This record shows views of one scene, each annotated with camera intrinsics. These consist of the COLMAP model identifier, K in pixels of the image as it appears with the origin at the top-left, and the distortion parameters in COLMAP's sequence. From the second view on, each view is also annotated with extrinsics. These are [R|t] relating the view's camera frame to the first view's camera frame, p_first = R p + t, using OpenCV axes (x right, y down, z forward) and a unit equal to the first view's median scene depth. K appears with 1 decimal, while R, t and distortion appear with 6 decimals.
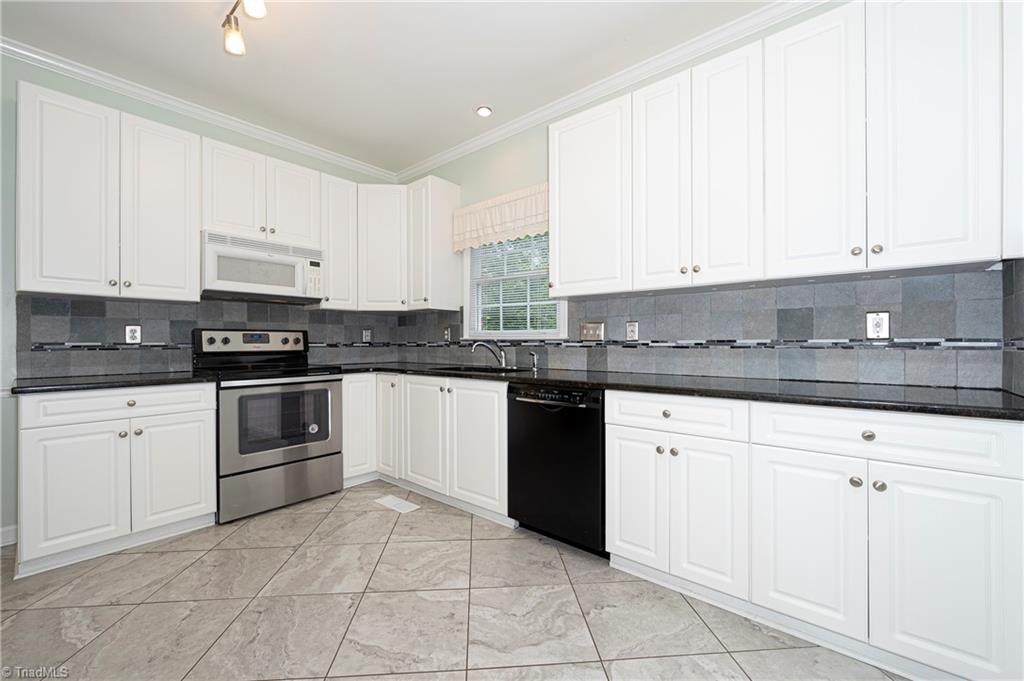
lens RADIAL K [[419.1, 0, 506.9], [0, 419.1, 342.8], [0, 0, 1]] dist [-0.003147, -0.000480]
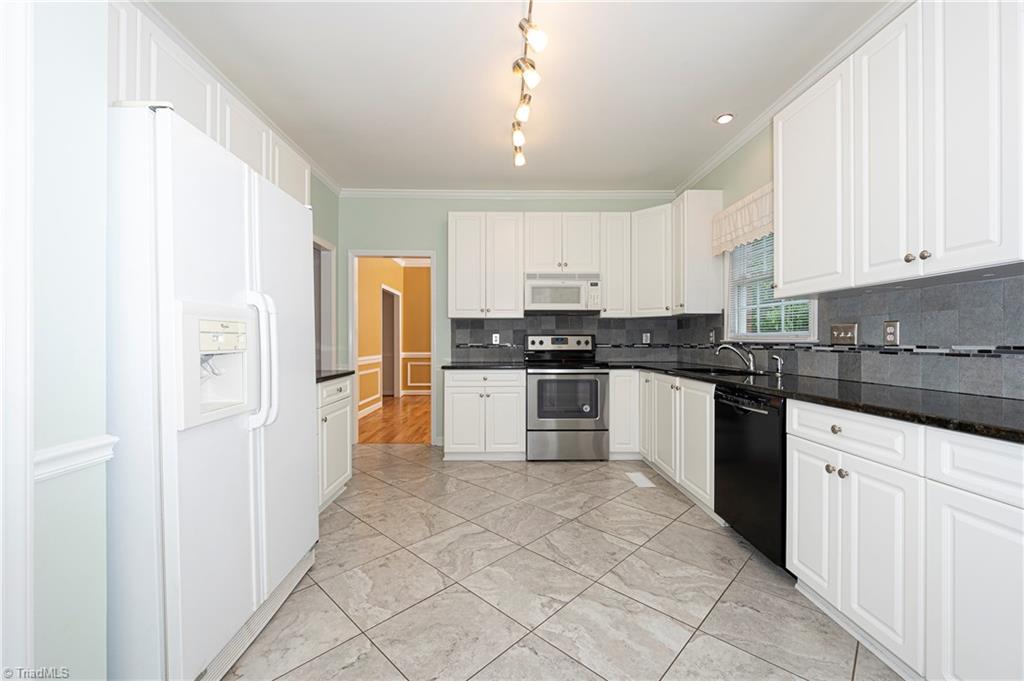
lens RADIAL K [[419.1, 0, 506.9], [0, 419.1, 342.8], [0, 0, 1]] dist [-0.003147, -0.000480]
pose [[0.652642, 0.004504, -0.757653, 0.409628], [-0.002082, 0.999989, 0.004151, -0.011195], [0.757663, -0.001131, 0.652645, -0.072679]]
